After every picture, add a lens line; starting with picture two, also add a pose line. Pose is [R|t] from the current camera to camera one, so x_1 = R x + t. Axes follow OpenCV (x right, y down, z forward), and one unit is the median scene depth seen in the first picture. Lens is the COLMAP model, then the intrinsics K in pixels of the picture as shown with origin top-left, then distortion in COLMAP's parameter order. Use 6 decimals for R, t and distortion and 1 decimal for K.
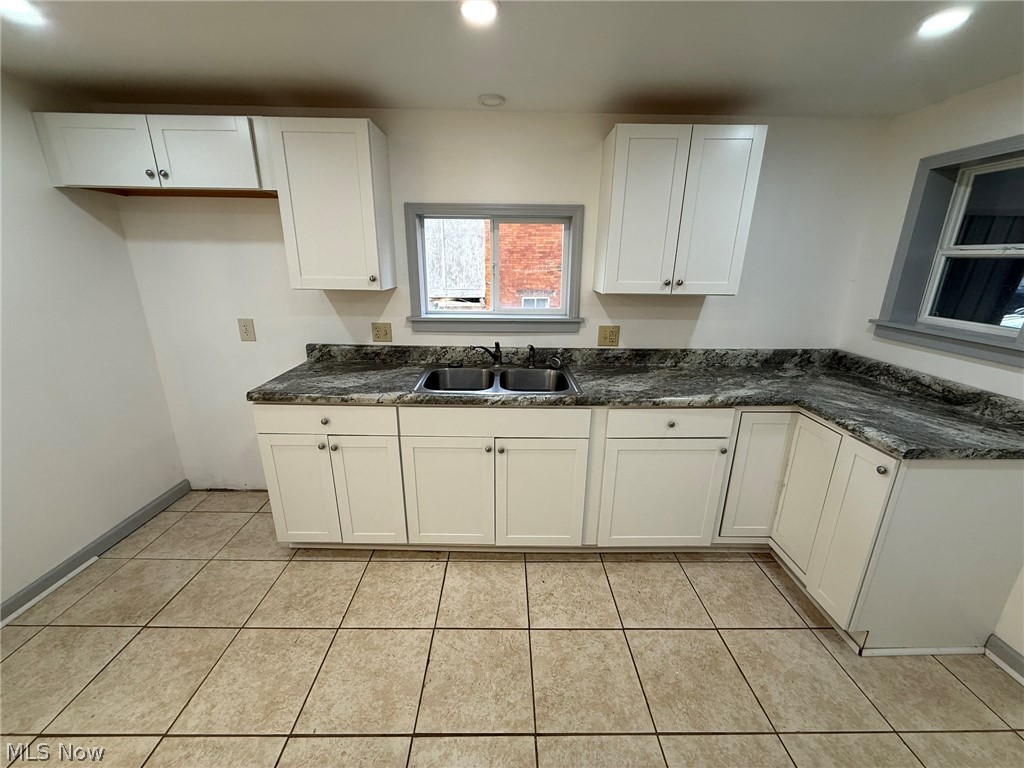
lens RADIAL K [[407.1, 0, 509.3], [0, 407.1, 383.5], [0, 0, 1]] dist [-0.000468, 0.000284]
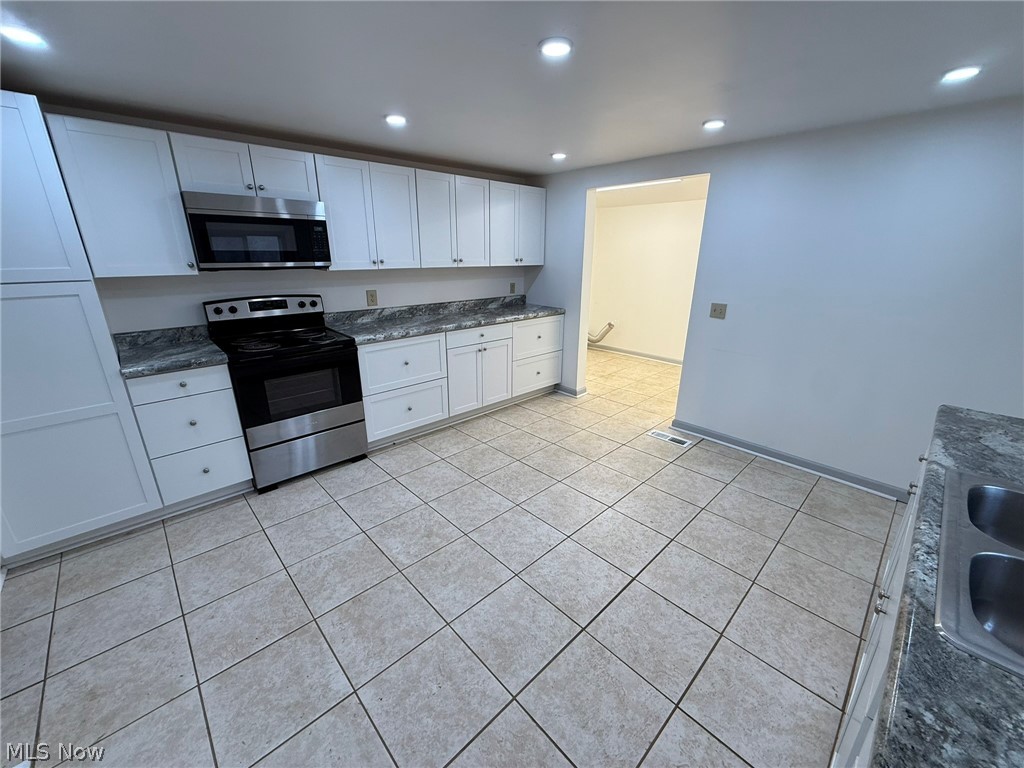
lens RADIAL K [[407.1, 0, 509.2], [0, 407.1, 382.3], [0, 0, 1]] dist [-0.000468, 0.000284]
pose [[-0.736975, 0.192837, -0.647829, 0.632146], [-0.213392, 0.843043, 0.493702, -0.251882], [0.641352, 0.502088, -0.580151, 0.835549]]
